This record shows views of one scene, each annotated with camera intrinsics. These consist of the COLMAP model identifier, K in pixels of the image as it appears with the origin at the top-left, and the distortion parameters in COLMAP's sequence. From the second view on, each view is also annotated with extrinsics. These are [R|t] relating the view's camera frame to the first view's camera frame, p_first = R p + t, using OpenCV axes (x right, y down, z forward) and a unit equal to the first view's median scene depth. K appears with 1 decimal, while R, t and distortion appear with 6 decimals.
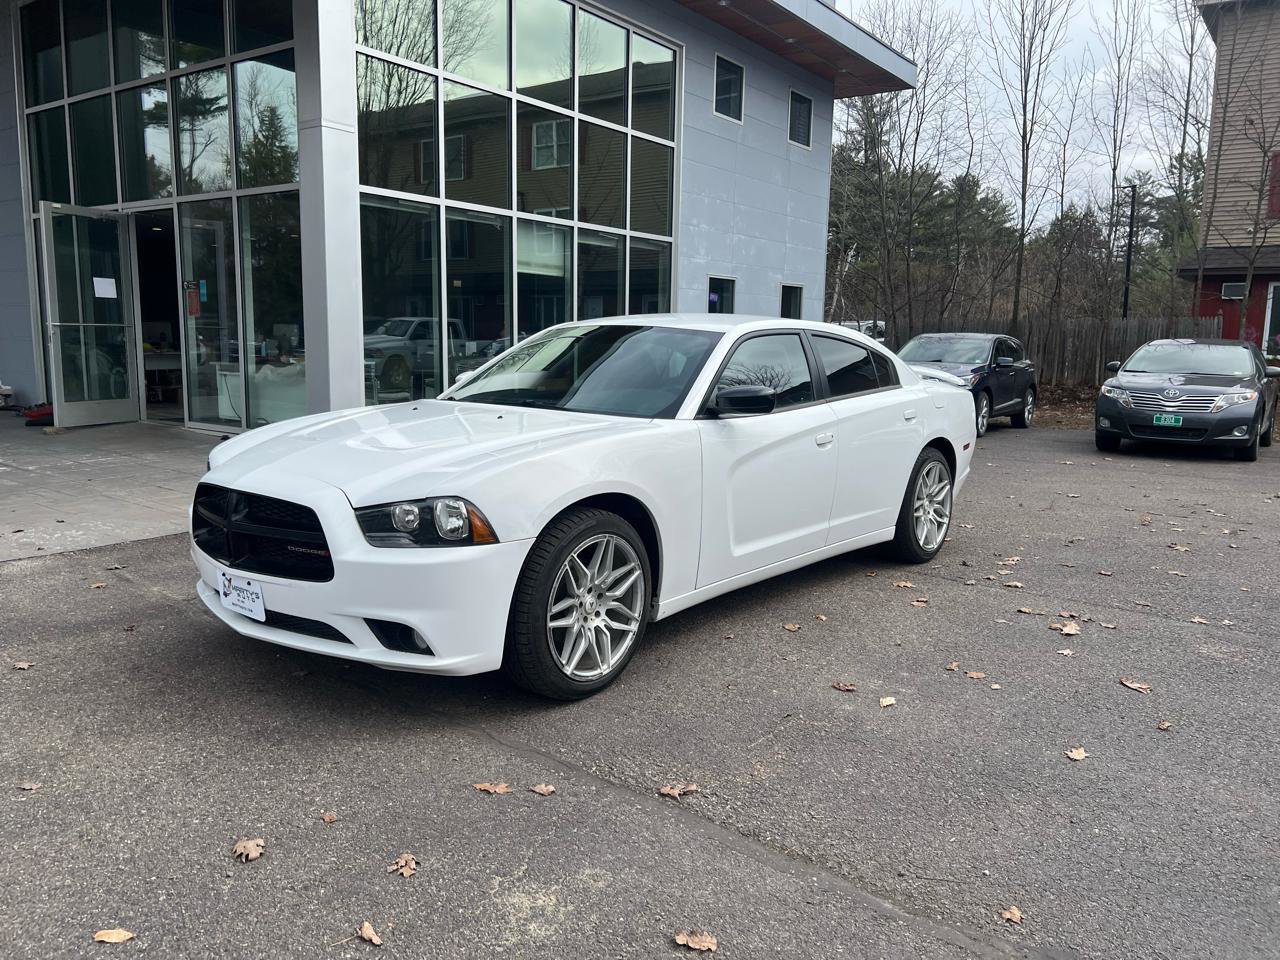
lens RADIAL K [[976.0, 0, 640.0], [0, 976.0, 480.0], [0, 0, 1]] dist [-0.004639, -0.003518]
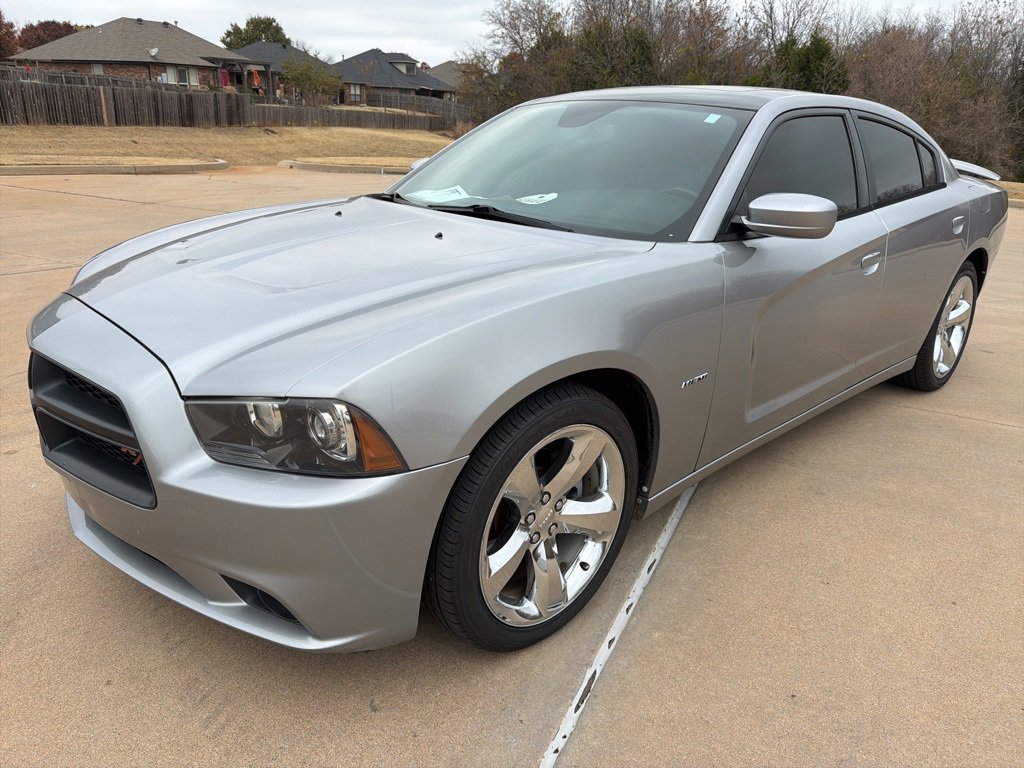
lens RADIAL K [[780.8, 0, 512.0], [0, 780.8, 384.0], [0, 0, 1]] dist [-0.004639, -0.003518]
pose [[0.992290, 0.069656, -0.102515, -0.025161], [-0.047502, 0.977707, 0.204531, -0.071763], [0.114476, -0.198084, 0.973477, 0.422356]]
